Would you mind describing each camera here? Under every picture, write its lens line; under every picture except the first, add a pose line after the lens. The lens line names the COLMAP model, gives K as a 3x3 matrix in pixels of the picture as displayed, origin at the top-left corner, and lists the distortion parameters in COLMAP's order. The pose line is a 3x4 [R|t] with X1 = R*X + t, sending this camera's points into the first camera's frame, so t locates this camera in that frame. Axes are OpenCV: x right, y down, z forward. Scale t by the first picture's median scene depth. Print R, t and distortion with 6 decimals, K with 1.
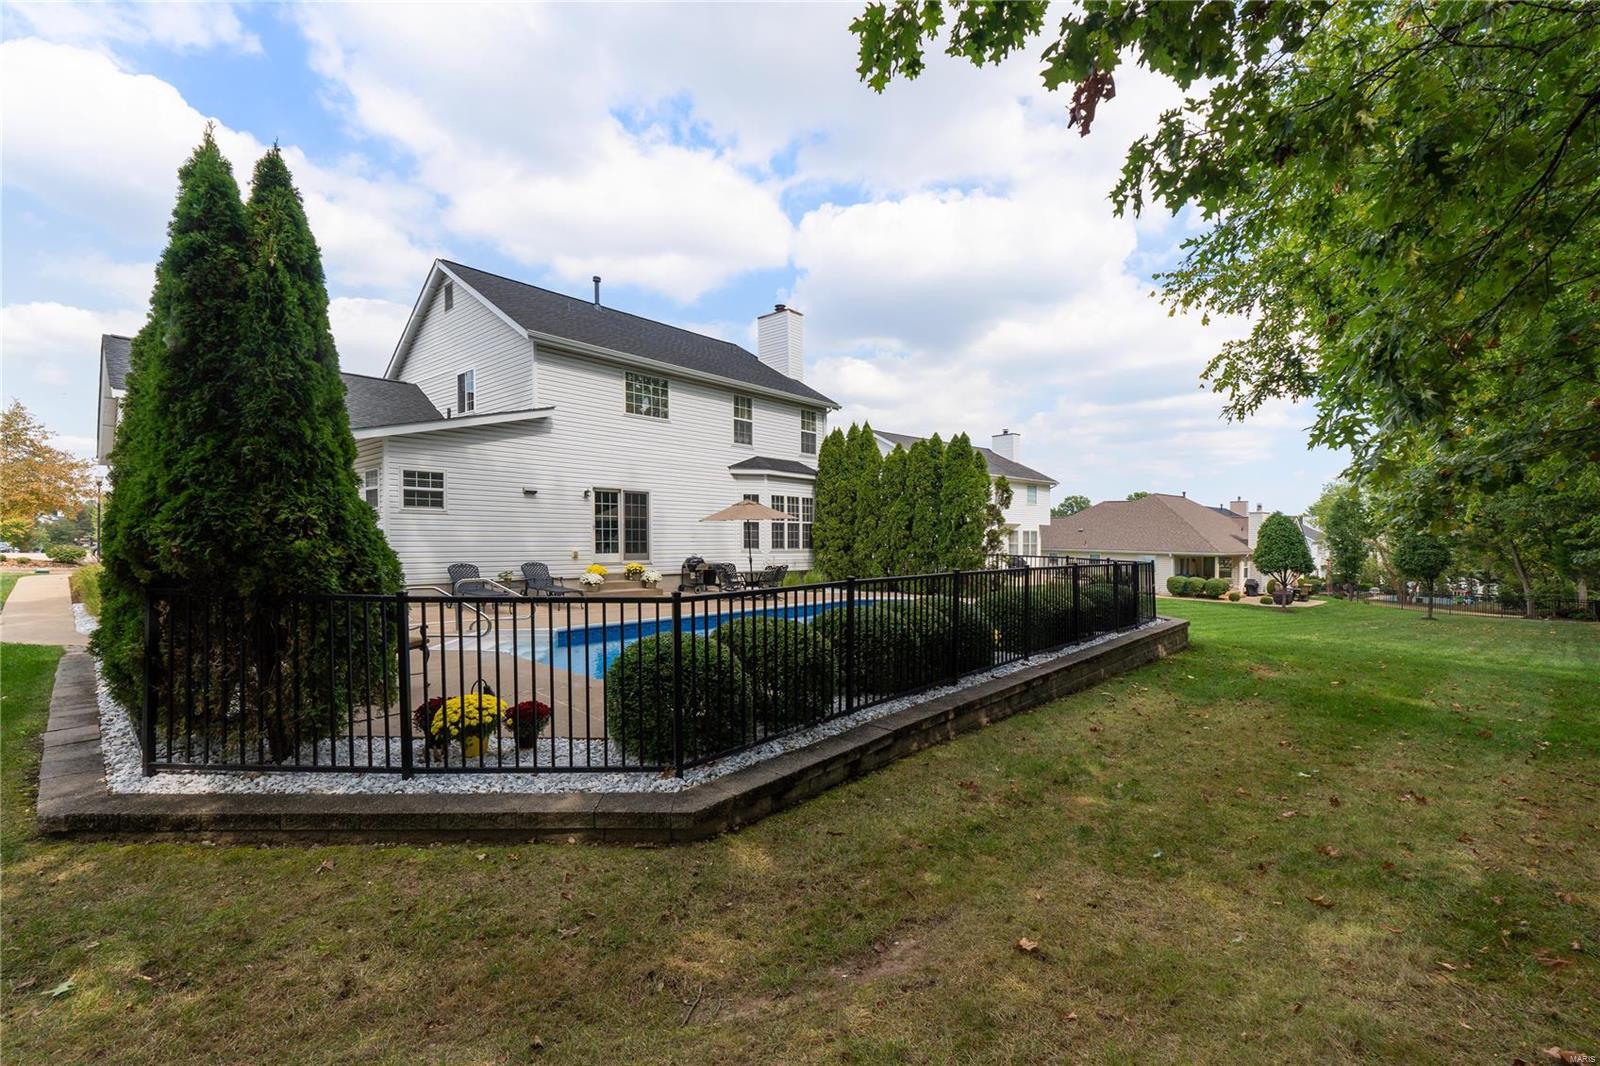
lens RADIAL K [[683.8, 0, 789.3], [0, 683.8, 544.9], [0, 0, 1]] dist [0.001552, -0.001690]
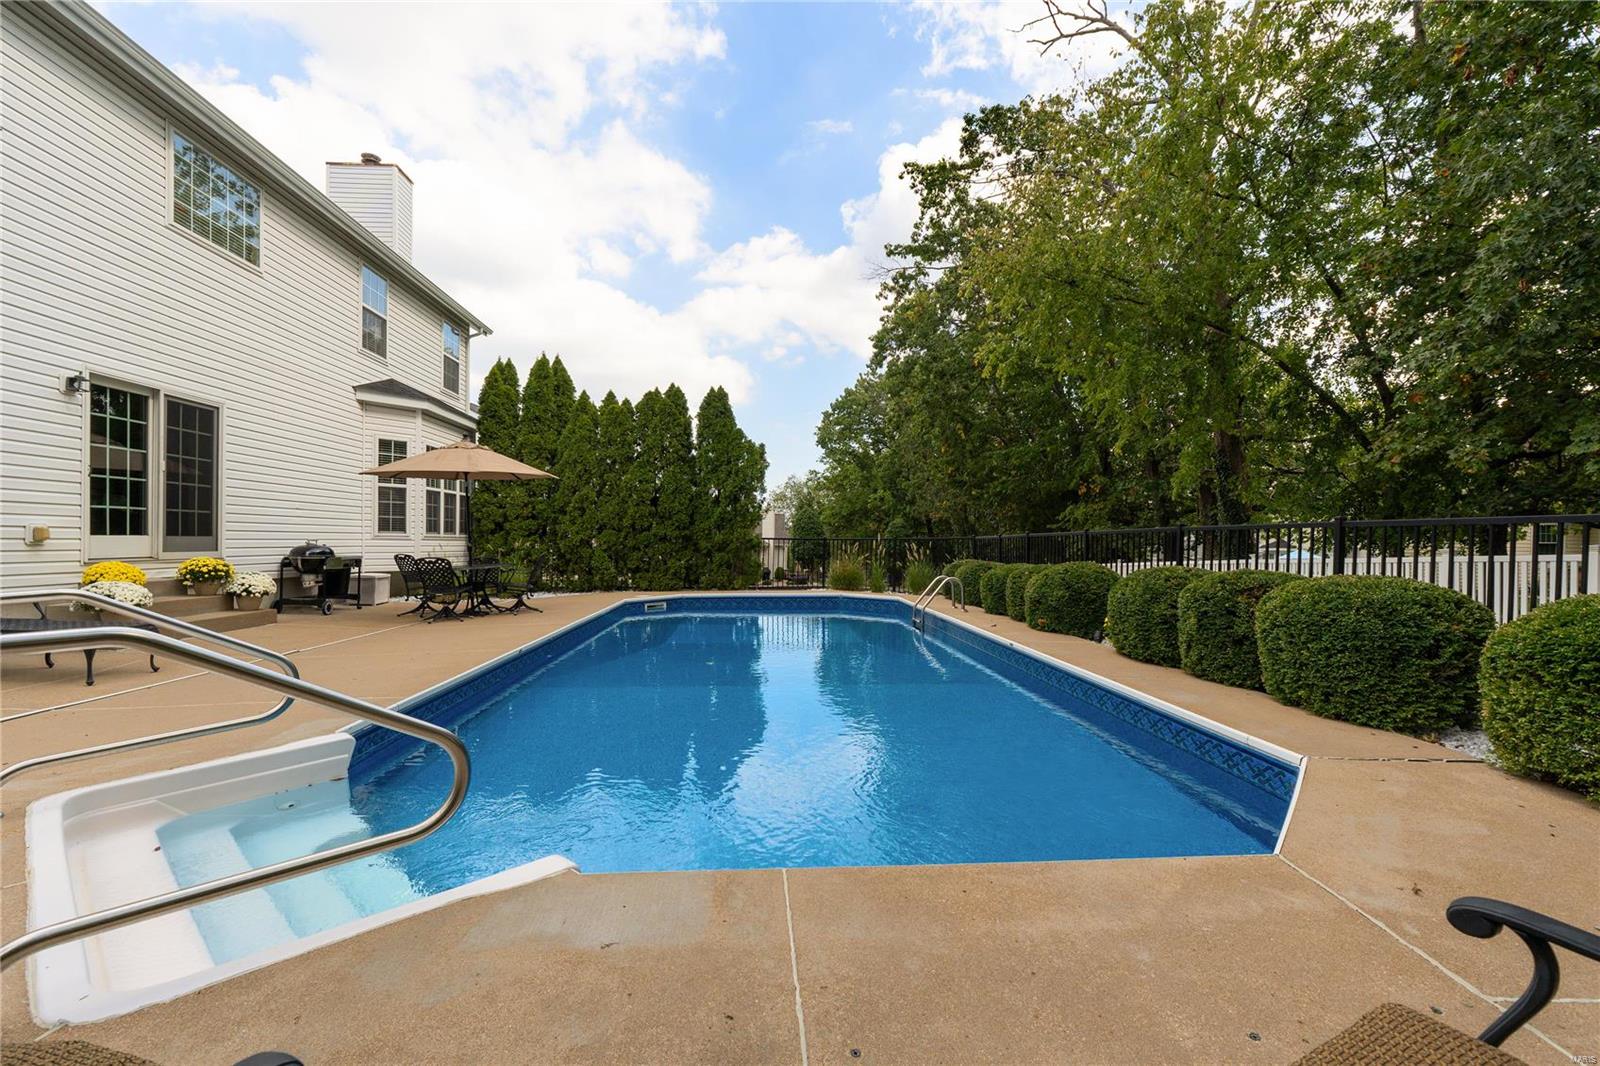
lens RADIAL K [[683.8, 0, 791.1], [0, 683.8, 524.3], [0, 0, 1]] dist [0.001552, -0.001690]
pose [[0.695661, 0.009372, 0.718309, -0.260255], [0.015158, 0.999501, -0.027721, 0.021663], [-0.718210, 0.030173, 0.695172, 0.381323]]
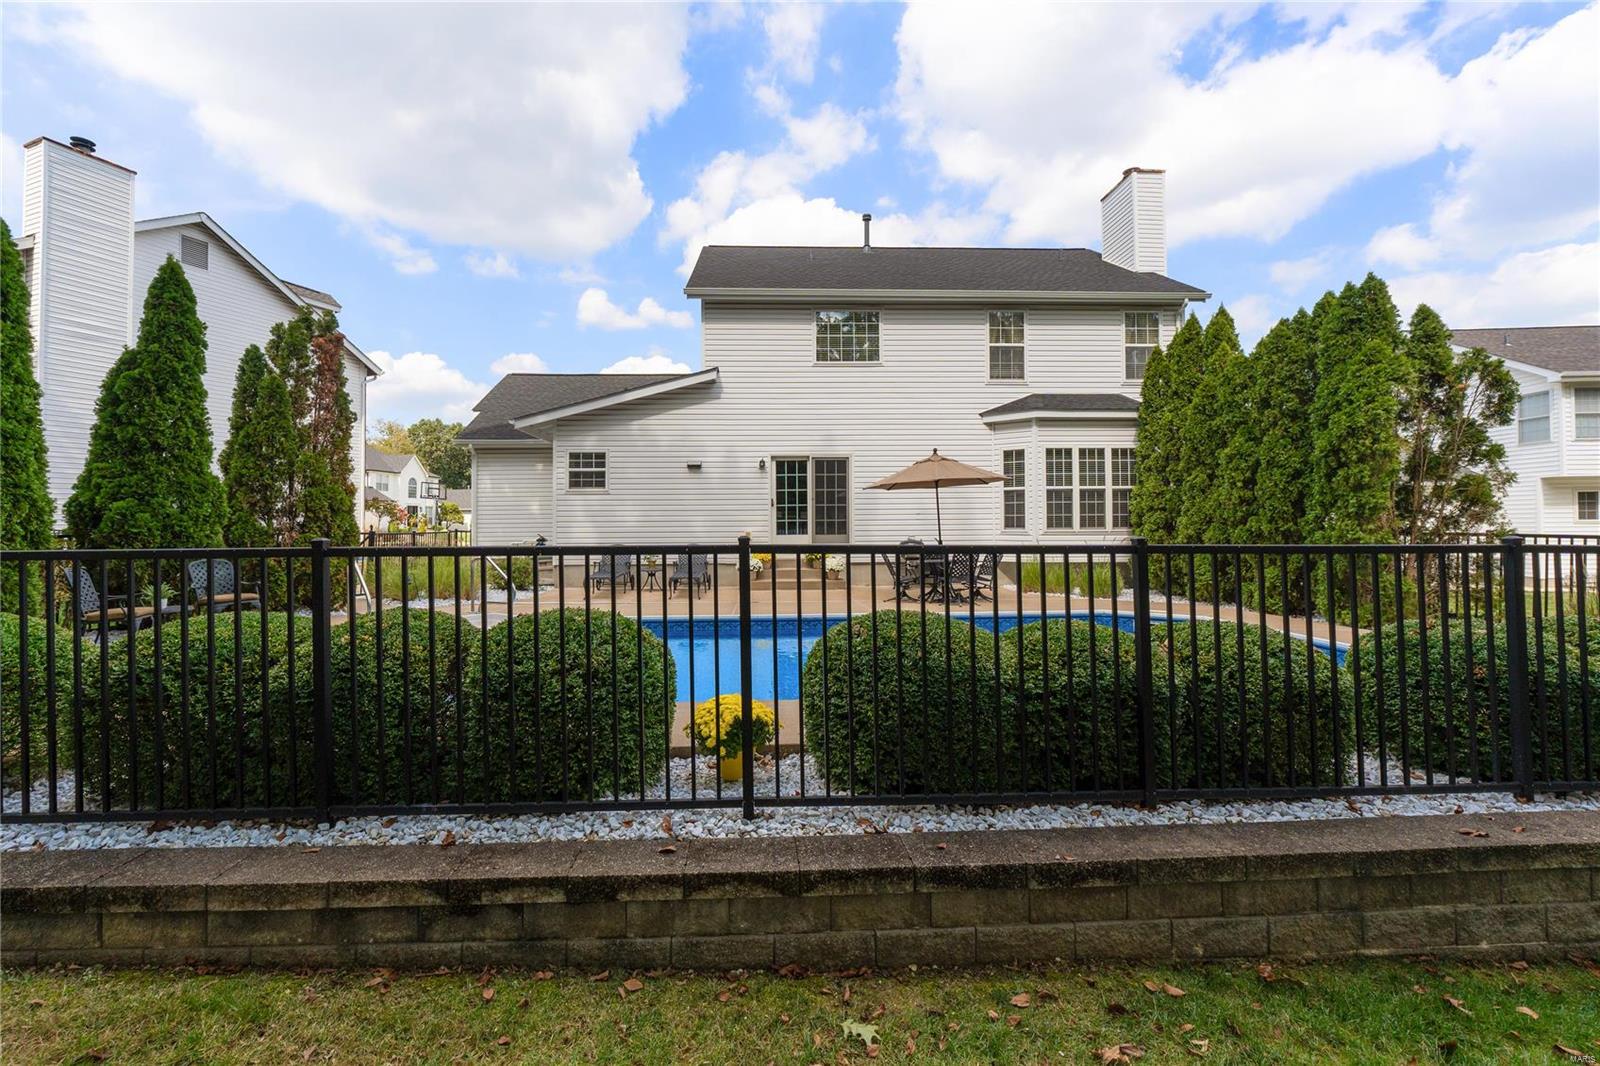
lens RADIAL K [[683.8, 0, 802.3], [0, 683.8, 522.7], [0, 0, 1]] dist [0.001552, -0.001690]
pose [[0.710132, -0.019038, -0.703811, 0.300369], [0.004704, 0.999740, -0.022296, 0.015357], [0.704053, 0.012522, 0.710037, 0.388368]]
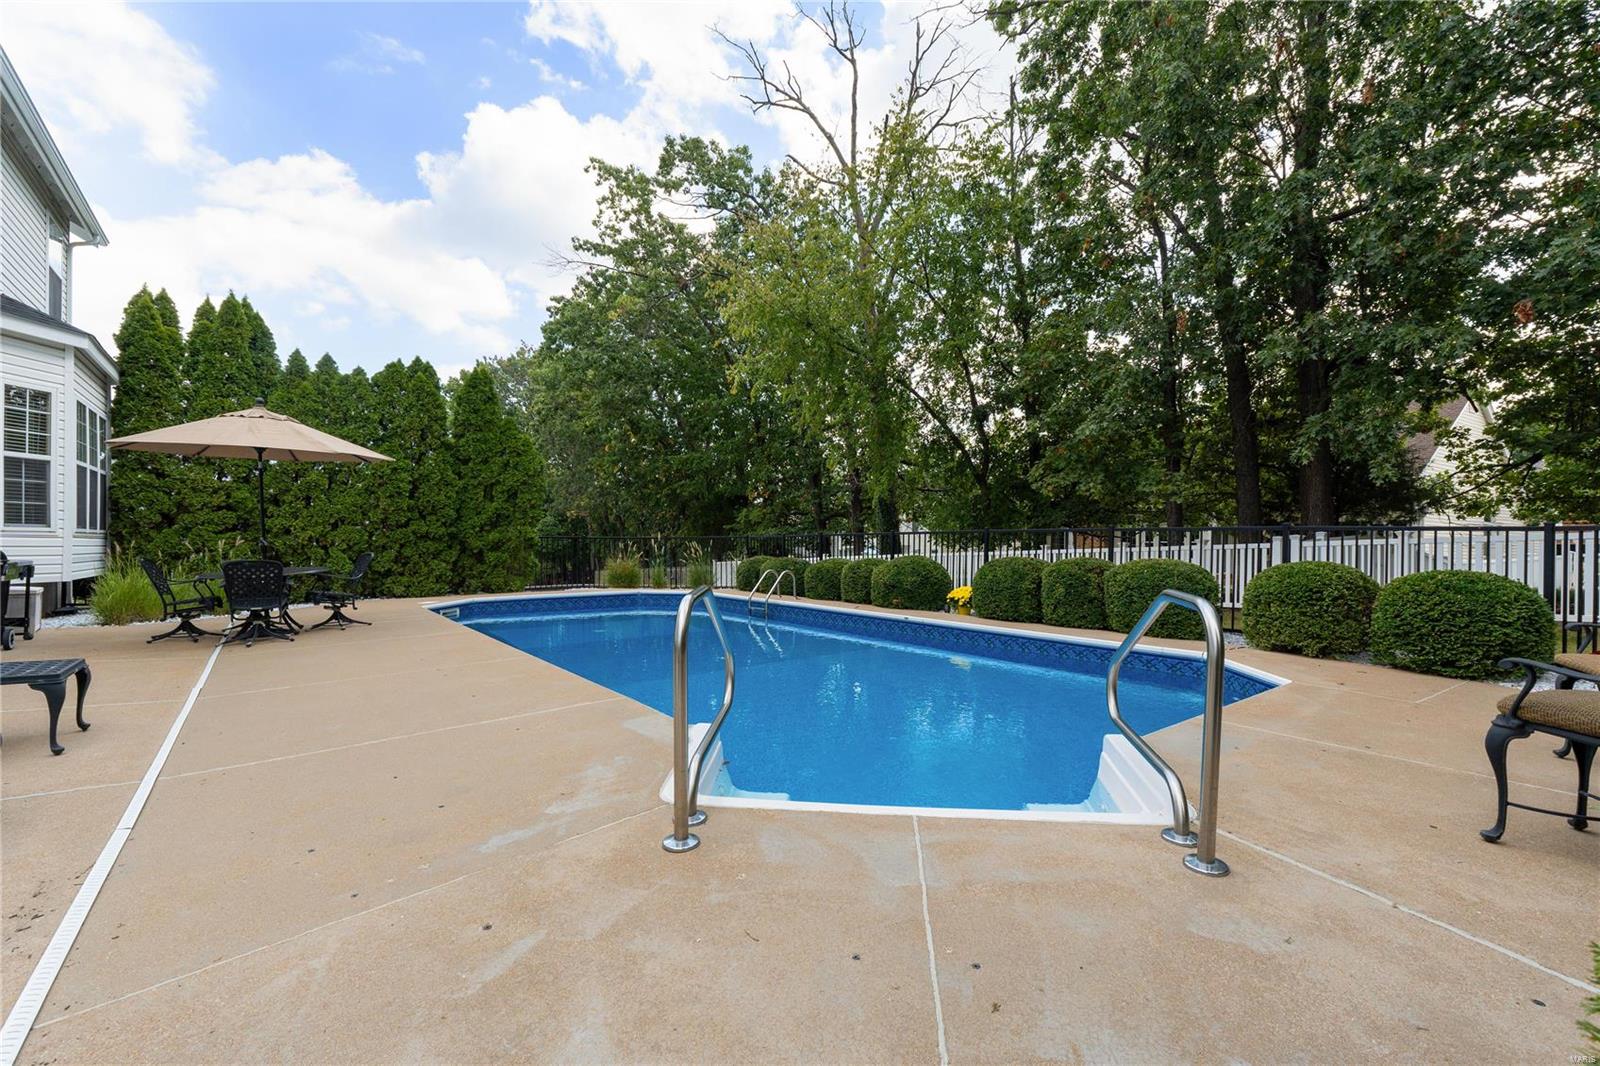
lens RADIAL K [[683.8, 0, 803.6], [0, 683.8, 529.2], [0, 0, 1]] dist [0.001552, -0.001690]
pose [[0.169210, 0.008293, 0.985545, -0.401365], [0.012350, 0.999868, -0.010534, 0.018780], [-0.985503, 0.013954, 0.169086, 0.534863]]
